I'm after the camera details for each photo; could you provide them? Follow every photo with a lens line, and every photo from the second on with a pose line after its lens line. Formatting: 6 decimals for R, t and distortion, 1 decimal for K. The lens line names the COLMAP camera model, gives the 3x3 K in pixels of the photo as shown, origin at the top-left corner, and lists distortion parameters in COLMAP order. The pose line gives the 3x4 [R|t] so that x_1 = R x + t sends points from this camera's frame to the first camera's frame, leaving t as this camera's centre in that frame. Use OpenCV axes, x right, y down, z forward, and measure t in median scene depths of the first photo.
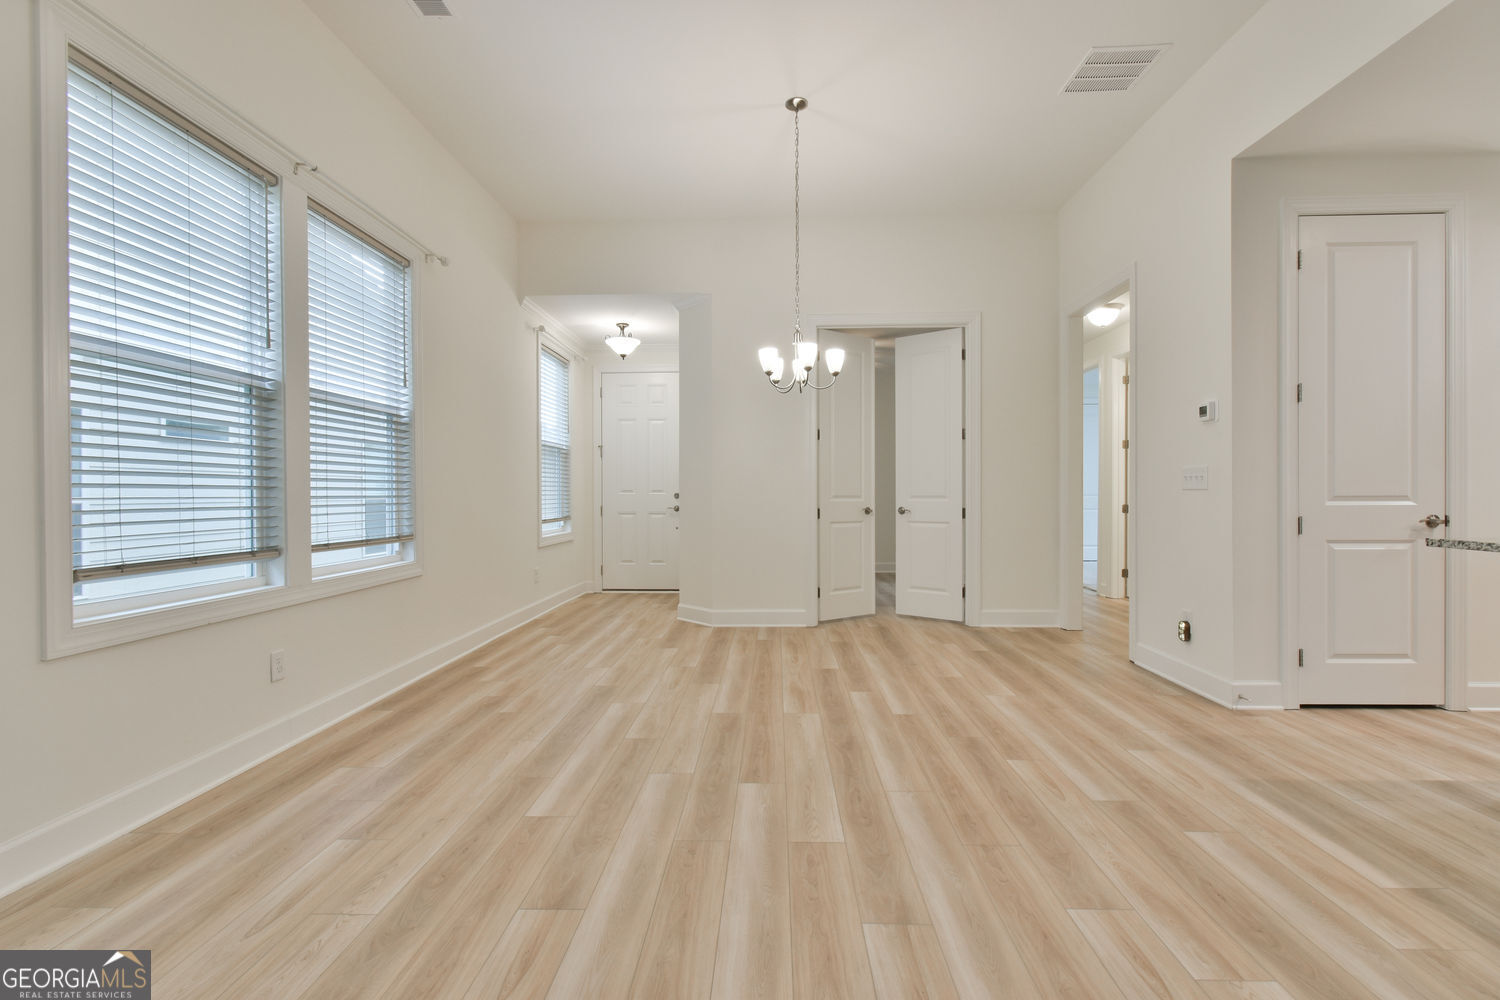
lens RADIAL K [[659.4, 0, 752.4], [0, 659.4, 497.0], [0, 0, 1]] dist [0.008197, -0.004286]
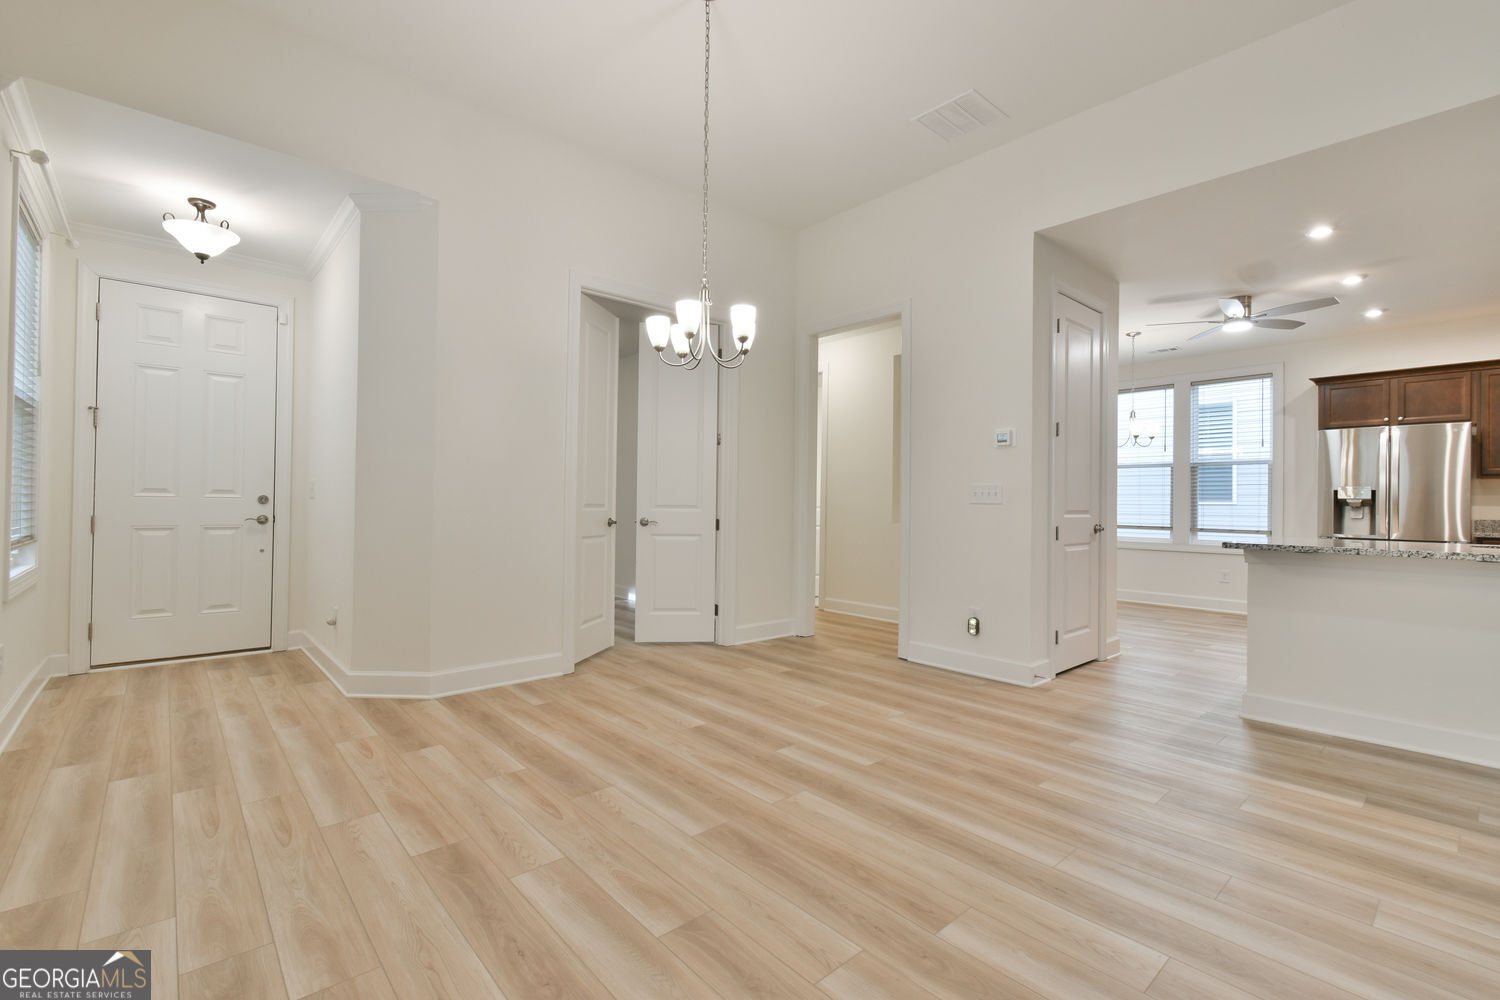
lens RADIAL K [[659.4, 0, 752.4], [0, 659.4, 497.0], [0, 0, 1]] dist [0.008197, -0.004286]
pose [[0.722824, 0.020539, 0.690727, -0.476314], [-0.012244, 0.999782, -0.016916, 0.001406], [-0.690924, 0.003770, 0.722918, 0.485060]]
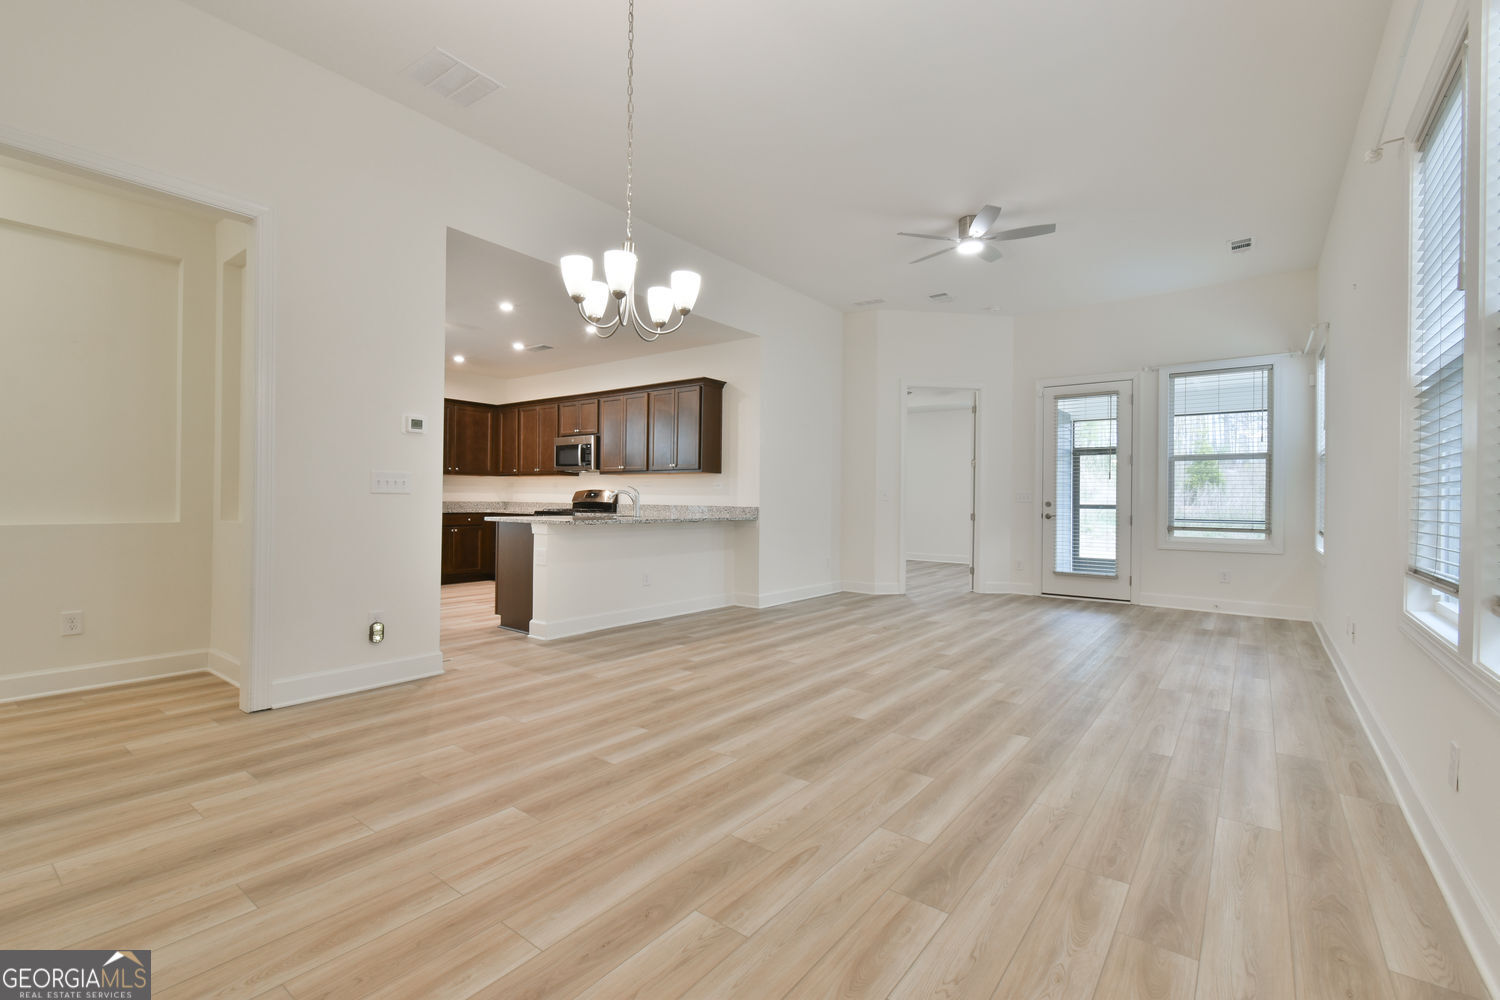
lens RADIAL K [[659.4, 0, 752.4], [0, 659.4, 497.0], [0, 0, 1]] dist [0.008197, -0.004286]
pose [[-0.816906, -0.002798, 0.576764, -0.451988], [-0.005646, 0.999979, -0.003145, -0.006284], [-0.576743, -0.005826, -0.816905, 1.677544]]
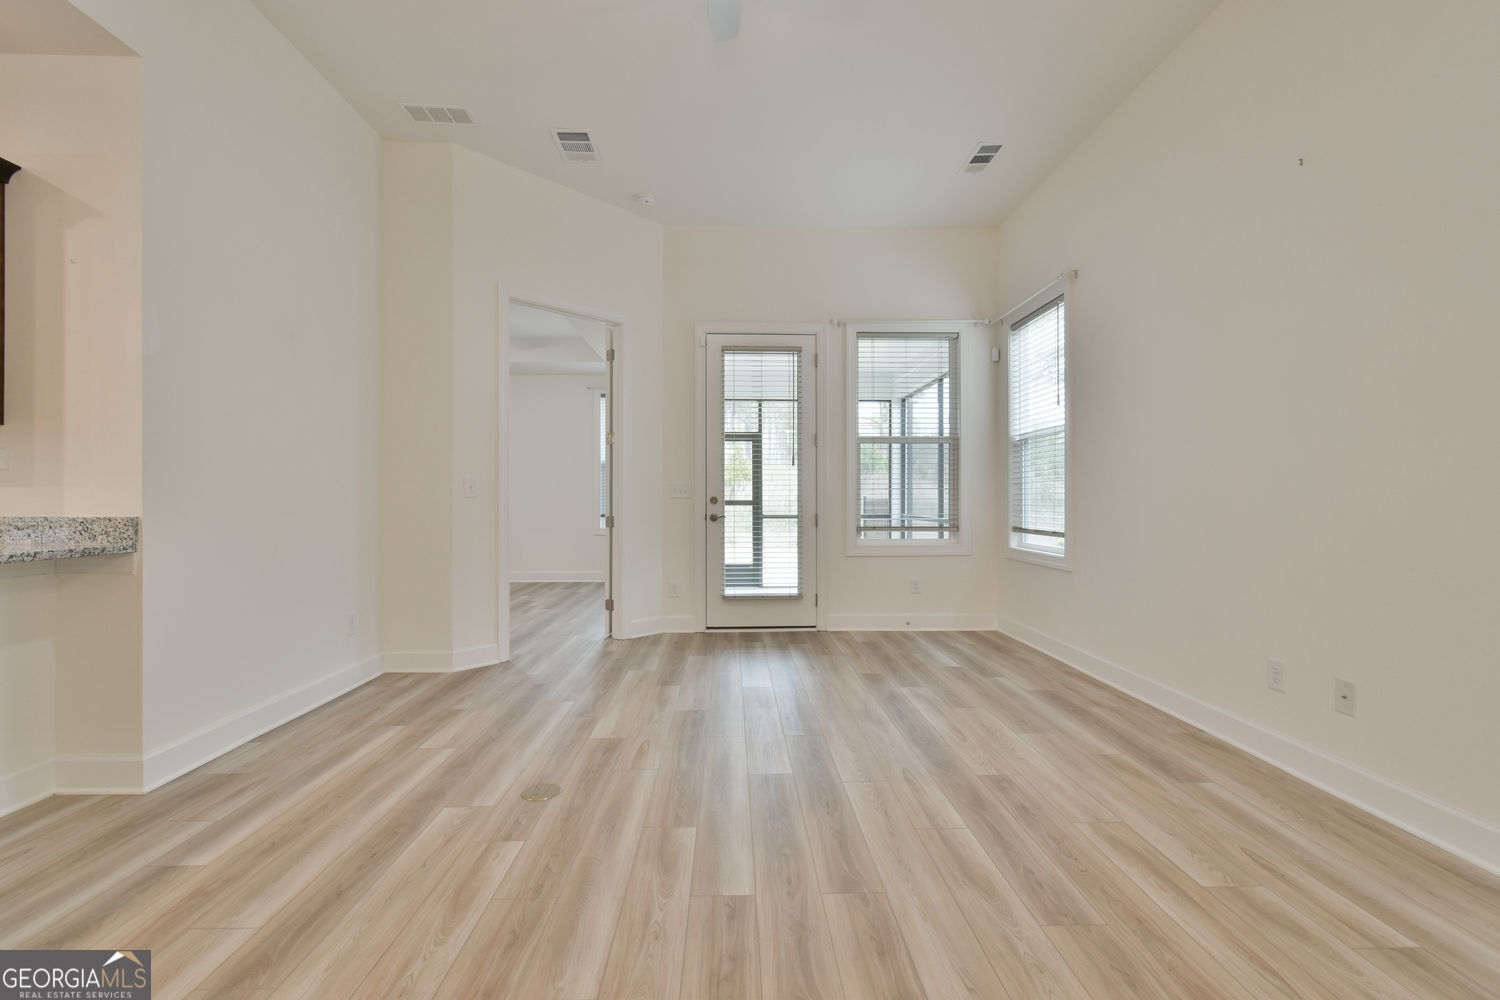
lens RADIAL K [[659.4, 0, 752.4], [0, 659.4, 497.0], [0, 0, 1]] dist [0.008197, -0.004286]
pose [[-0.997655, 0.004496, -0.068297, 0.059839], [0.004515, 0.999990, -0.000123, -0.001695], [0.068296, -0.000431, -0.997665, 0.807497]]
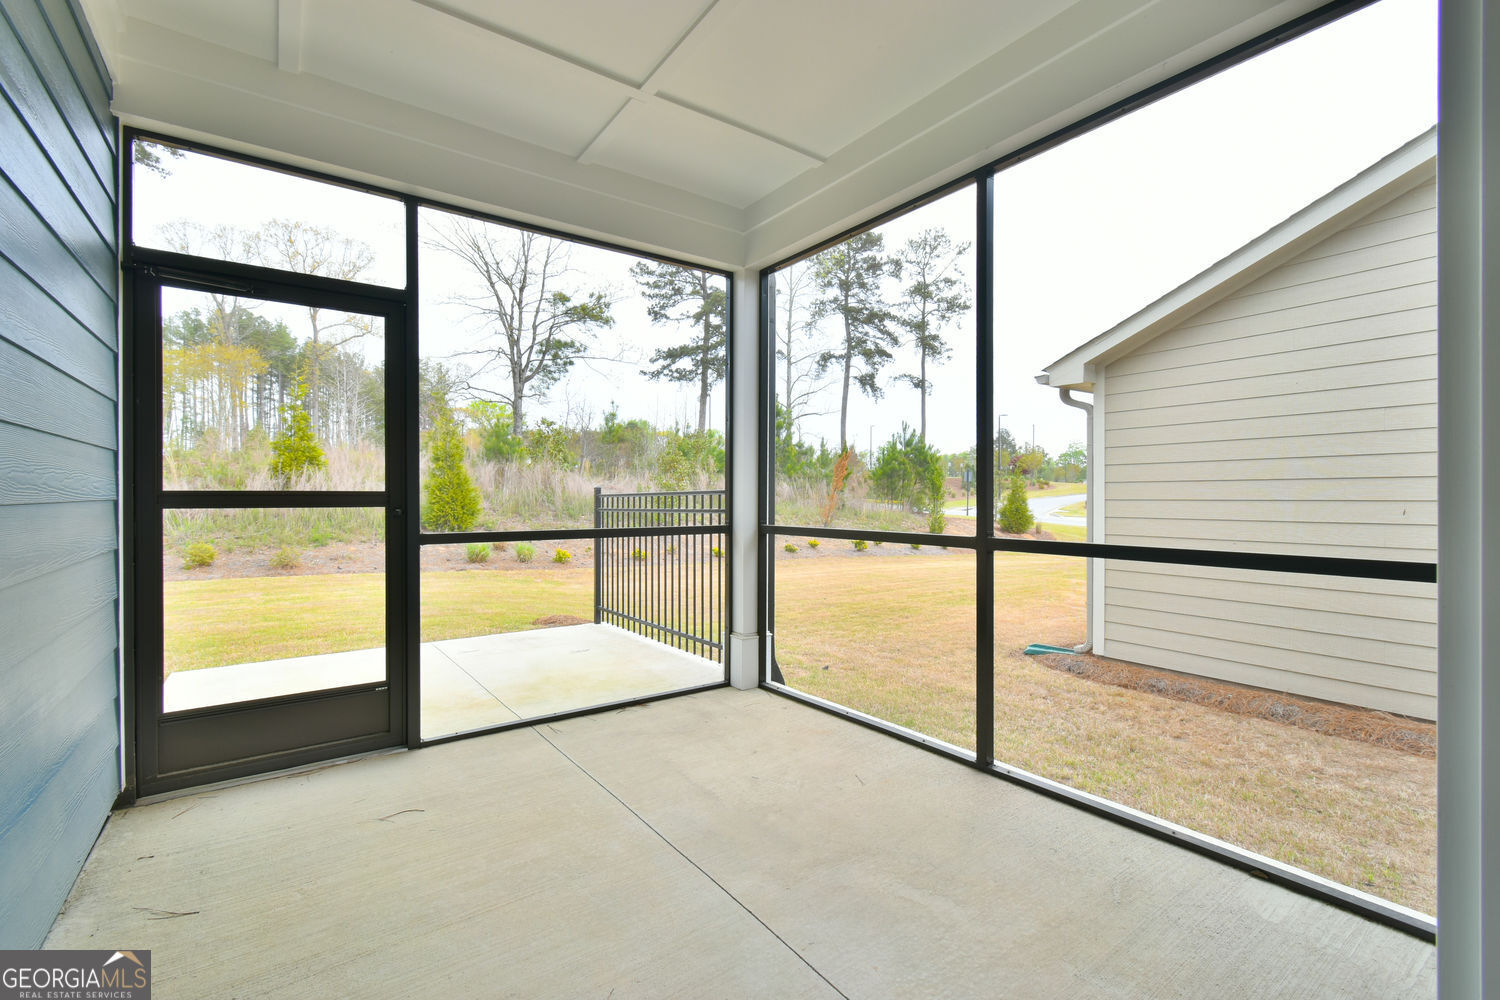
lens RADIAL K [[659.4, 0, 752.4], [0, 659.4, 497.0], [0, 0, 1]] dist [0.008197, -0.004286]
pose [[-0.792331, 0.003914, -0.610079, 0.030123], [0.000879, 0.999986, 0.005273, 0.014703], [0.610091, 0.003642, -0.792323, -0.859624]]
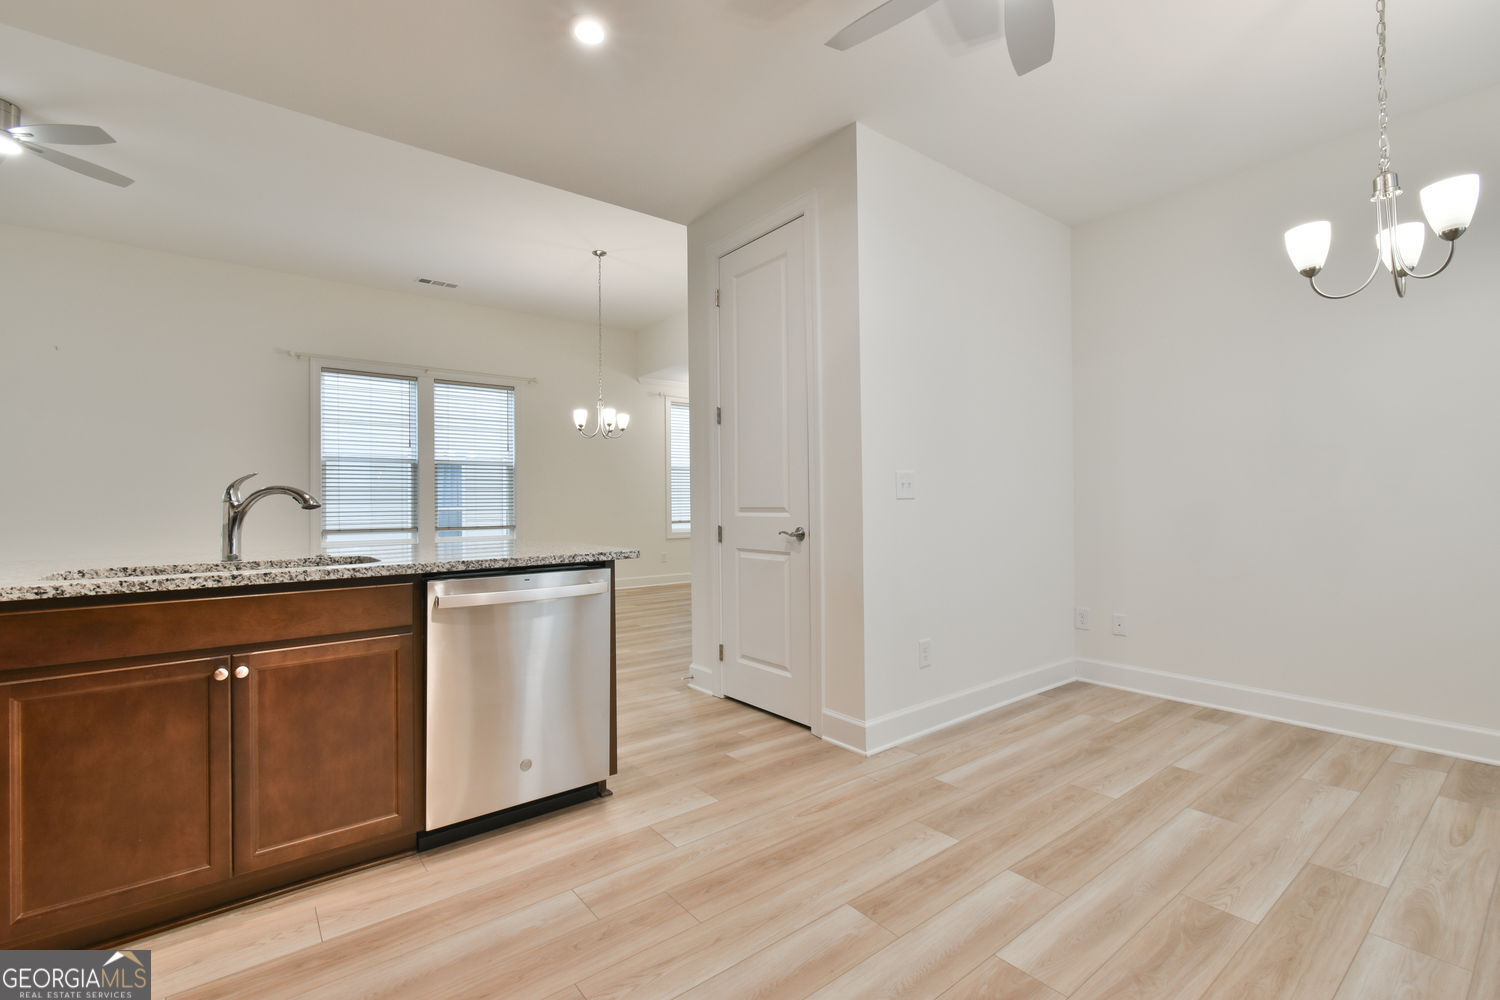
lens RADIAL K [[659.4, 0, 752.4], [0, 659.4, 497.0], [0, 0, 1]] dist [0.008197, -0.004286]
pose [[0.644994, -0.009178, -0.764133, 1.714270], [0.004180, 0.999955, -0.008482, -0.009414], [0.764176, 0.002277, 0.645003, 0.322189]]
